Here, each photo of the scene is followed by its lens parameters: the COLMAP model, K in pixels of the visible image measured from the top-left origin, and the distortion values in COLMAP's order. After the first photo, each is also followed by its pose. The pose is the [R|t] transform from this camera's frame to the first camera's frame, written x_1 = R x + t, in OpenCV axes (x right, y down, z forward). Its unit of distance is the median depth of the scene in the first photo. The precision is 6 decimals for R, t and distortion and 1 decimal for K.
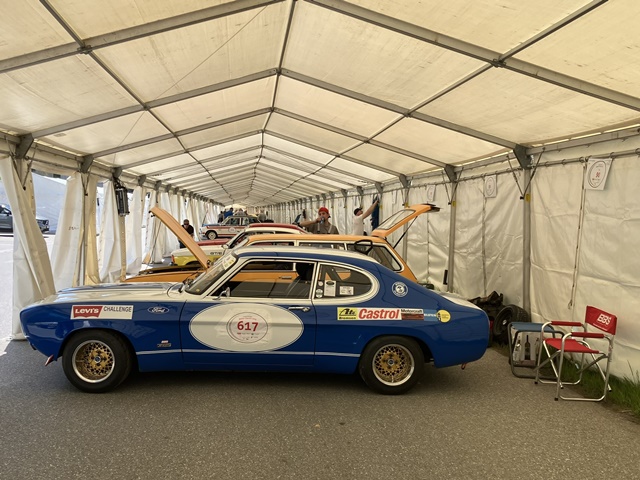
lens RADIAL K [[660.6, 0, 318.6], [0, 660.6, 266.9], [0, 0, 1]] dist [0.068853, -0.002126]
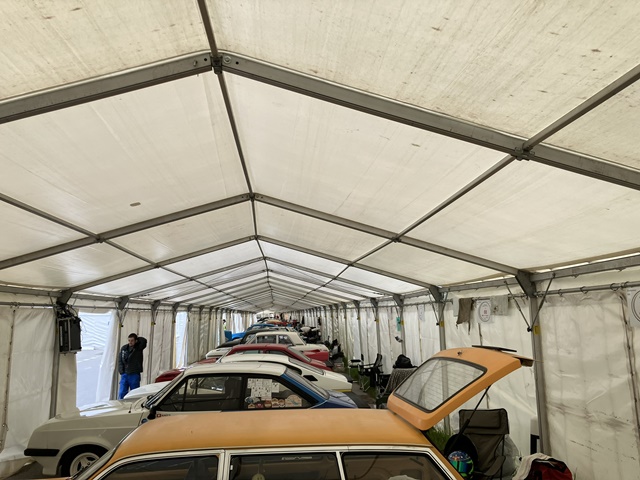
lens RADIAL K [[553.6, 0, 328.5], [0, 553.6, 241.3], [0, 0, 1]] dist [0.043393, 0.000323]
pose [[0.999471, -0.032353, -0.003224, 0.014524], [0.030893, 0.975902, -0.216011, -0.149342], [0.010135, 0.215798, 0.976386, 0.988248]]
